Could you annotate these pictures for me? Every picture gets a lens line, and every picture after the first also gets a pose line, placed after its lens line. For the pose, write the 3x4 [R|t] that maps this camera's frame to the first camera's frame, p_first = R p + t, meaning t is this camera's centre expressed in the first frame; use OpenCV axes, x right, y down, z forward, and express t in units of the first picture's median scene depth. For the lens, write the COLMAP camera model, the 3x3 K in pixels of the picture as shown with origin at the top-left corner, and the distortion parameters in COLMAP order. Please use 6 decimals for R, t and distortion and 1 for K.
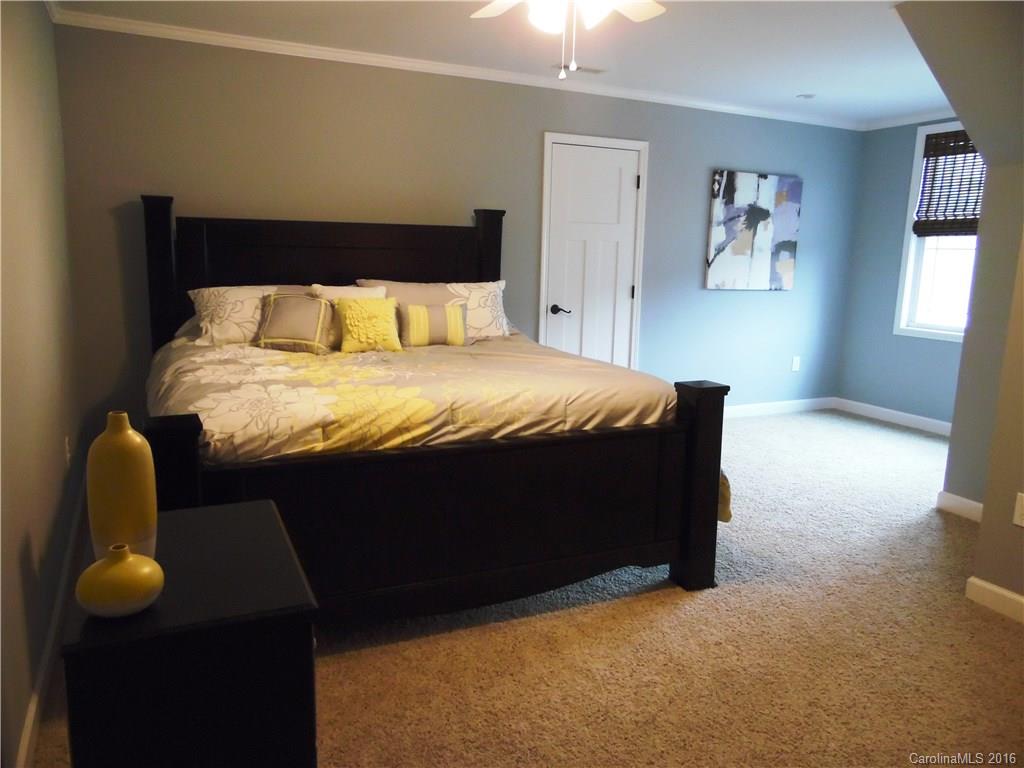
lens RADIAL K [[764.0, 0, 512.0], [0, 764.0, 384.0], [0, 0, 1]] dist [-0.043121, 0.068770]
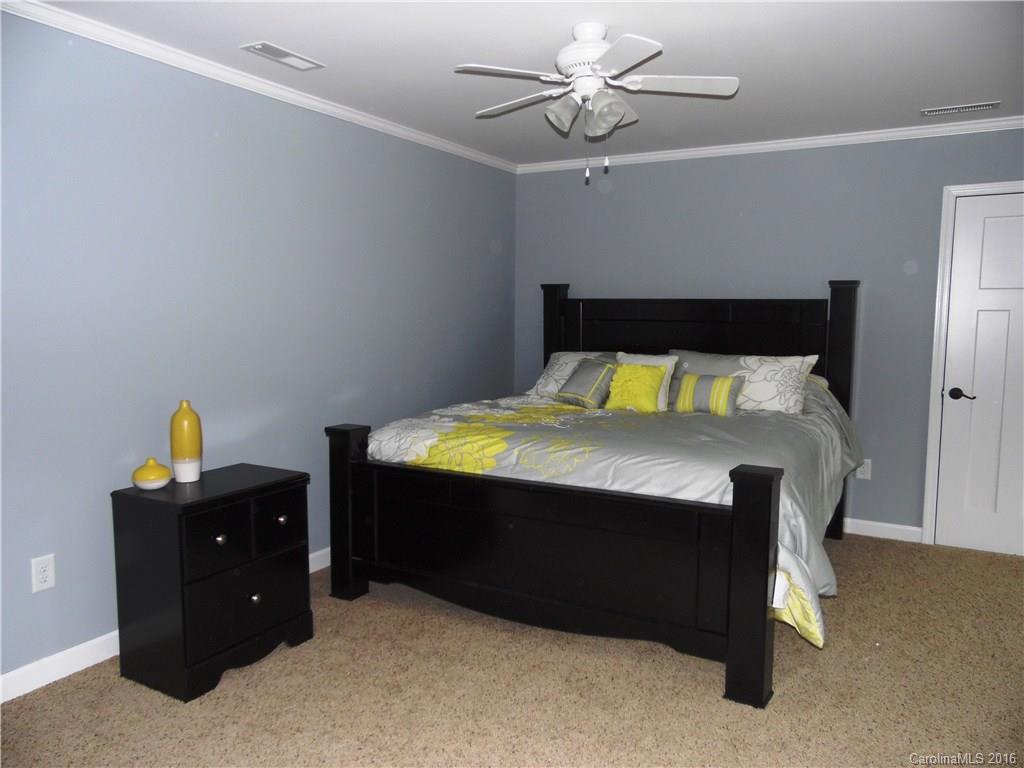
lens RADIAL K [[764.0, 0, 512.0], [0, 764.0, 384.0], [0, 0, 1]] dist [-0.043121, 0.068770]
pose [[0.568385, 0.063346, -0.820320, 0.581500], [-0.138787, 0.990126, -0.019705, -0.031857], [0.810972, 0.125050, 0.571565, 0.172985]]
